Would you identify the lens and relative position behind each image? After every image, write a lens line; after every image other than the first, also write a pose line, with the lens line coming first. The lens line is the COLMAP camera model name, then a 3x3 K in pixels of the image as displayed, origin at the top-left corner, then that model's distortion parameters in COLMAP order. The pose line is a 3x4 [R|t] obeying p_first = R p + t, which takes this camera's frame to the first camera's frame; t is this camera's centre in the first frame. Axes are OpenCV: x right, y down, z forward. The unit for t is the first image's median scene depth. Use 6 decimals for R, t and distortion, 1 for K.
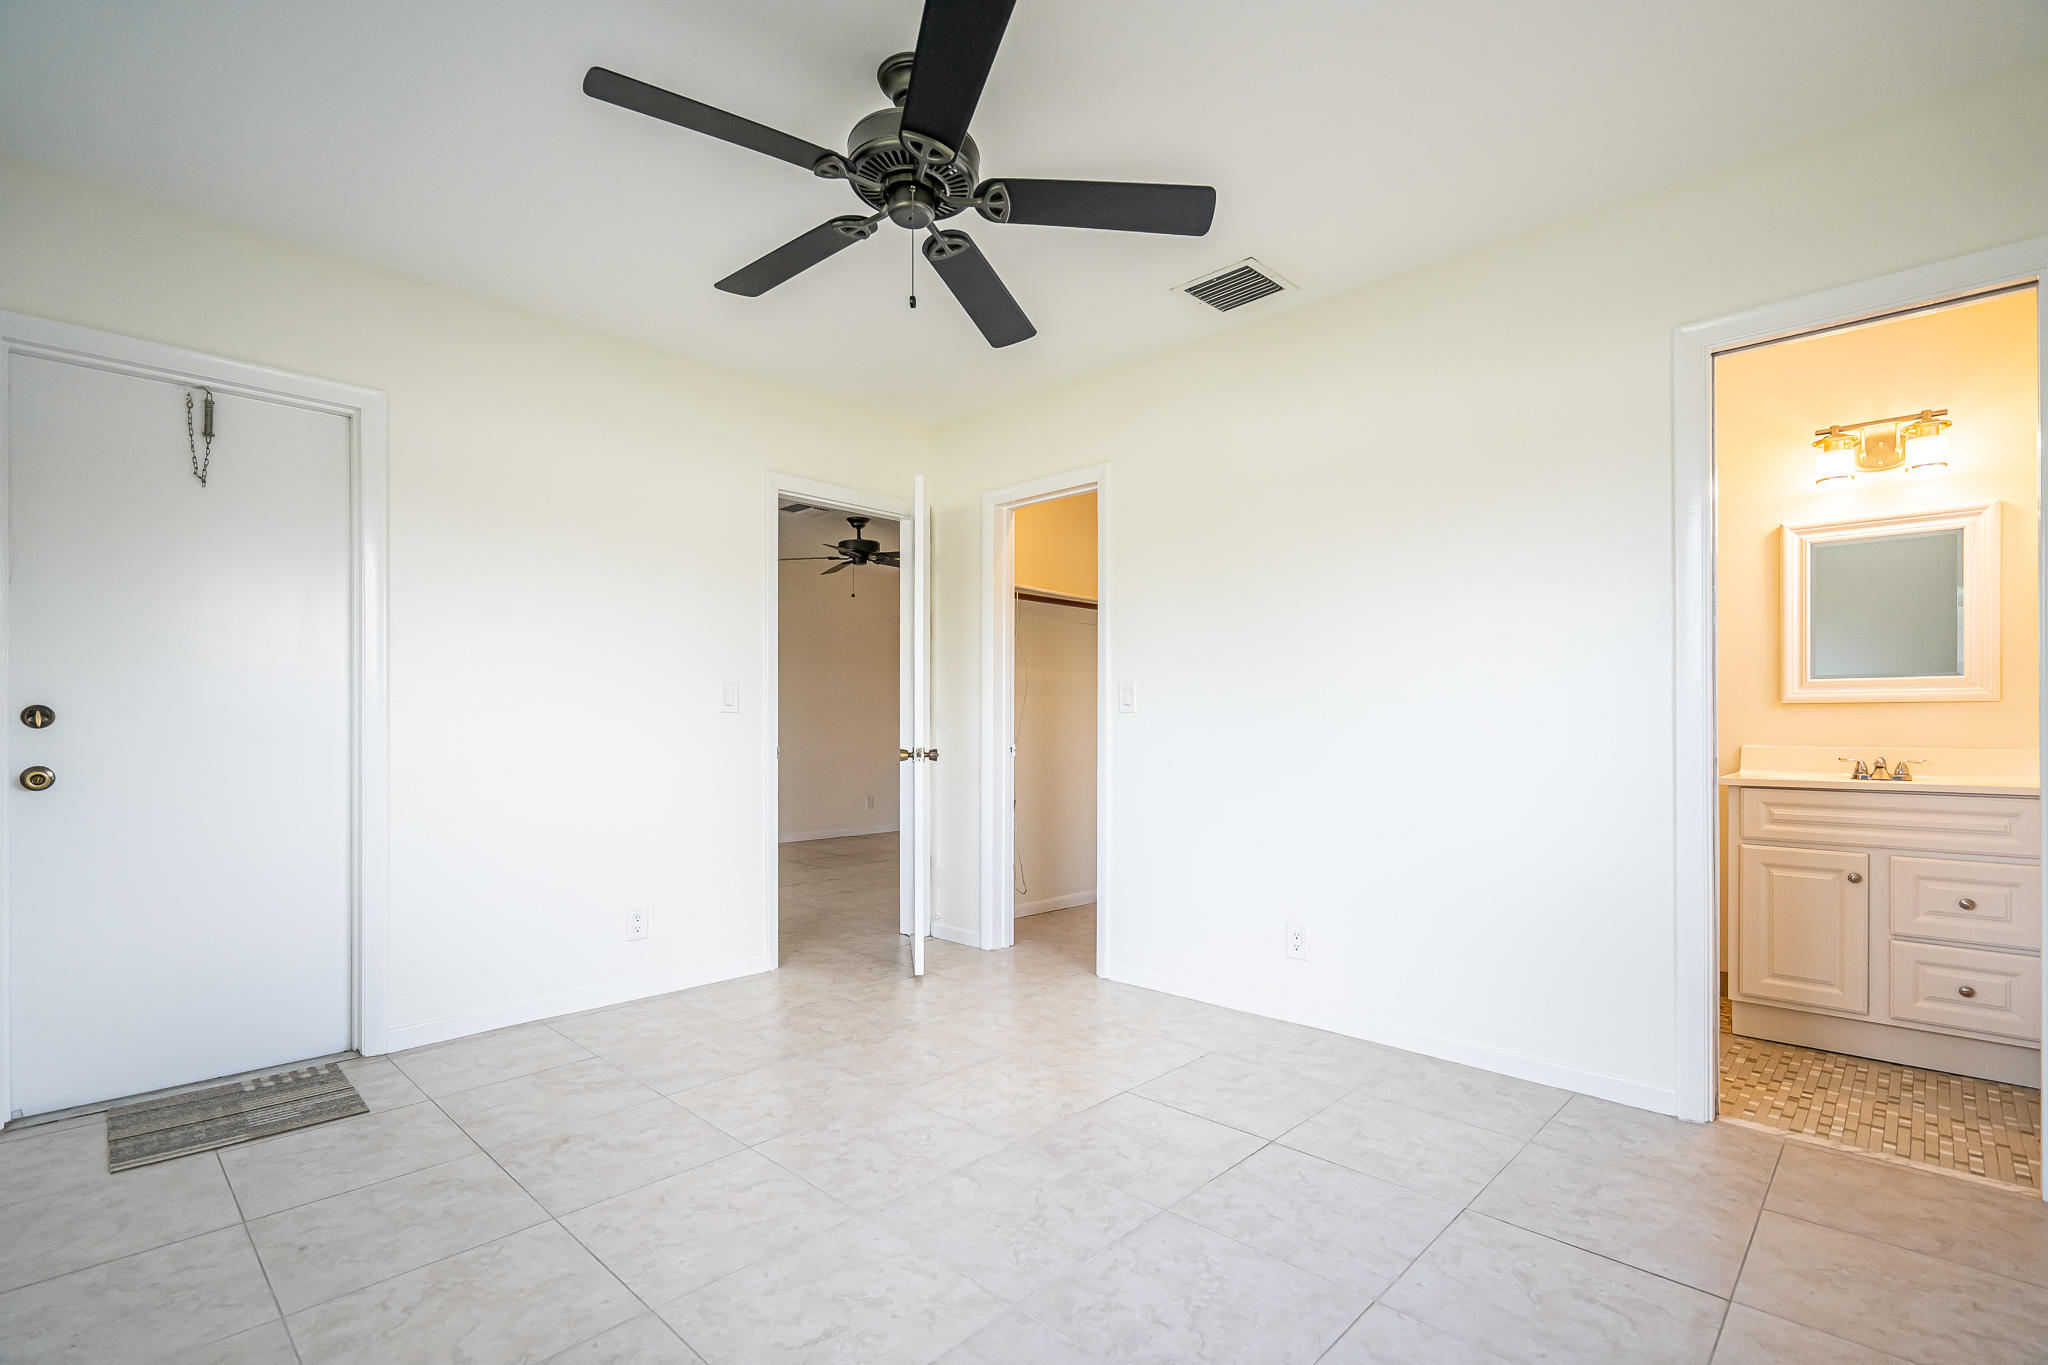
lens RADIAL K [[934.7, 0, 1020.3], [0, 934.7, 725.0], [0, 0, 1]] dist [-0.004289, 0.000507]
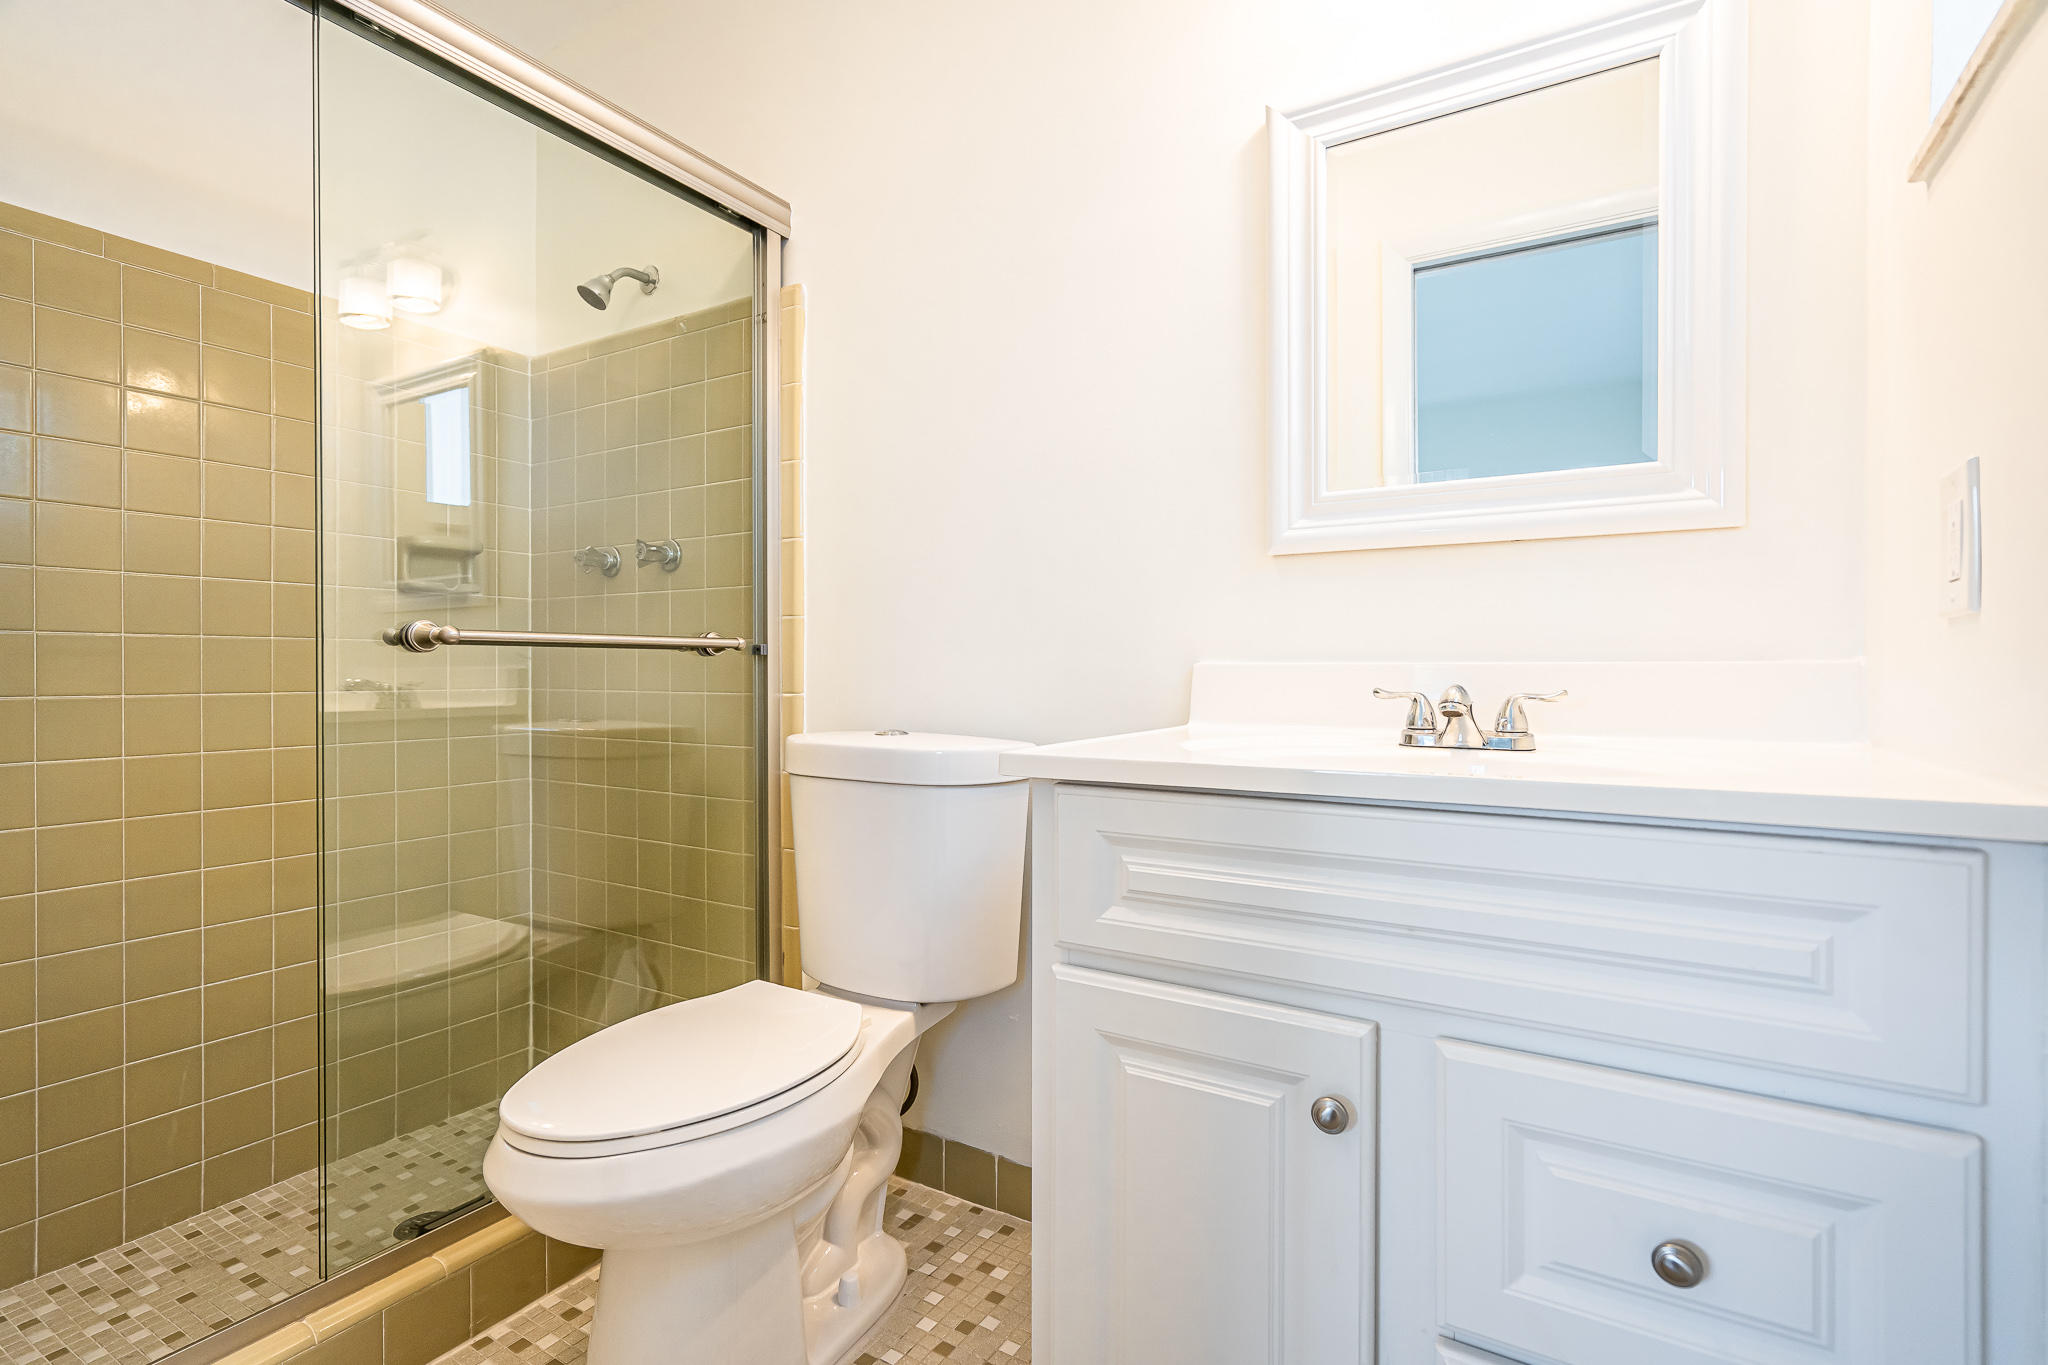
lens RADIAL K [[934.7, 0, 1016.9], [0, 934.7, 684.7], [0, 0, 1]] dist [-0.004289, 0.000507]
pose [[0.978770, -0.006996, 0.204843, 0.540550], [0.004260, 0.999896, 0.013795, 0.022547], [-0.204918, -0.012630, 0.978698, 0.540690]]
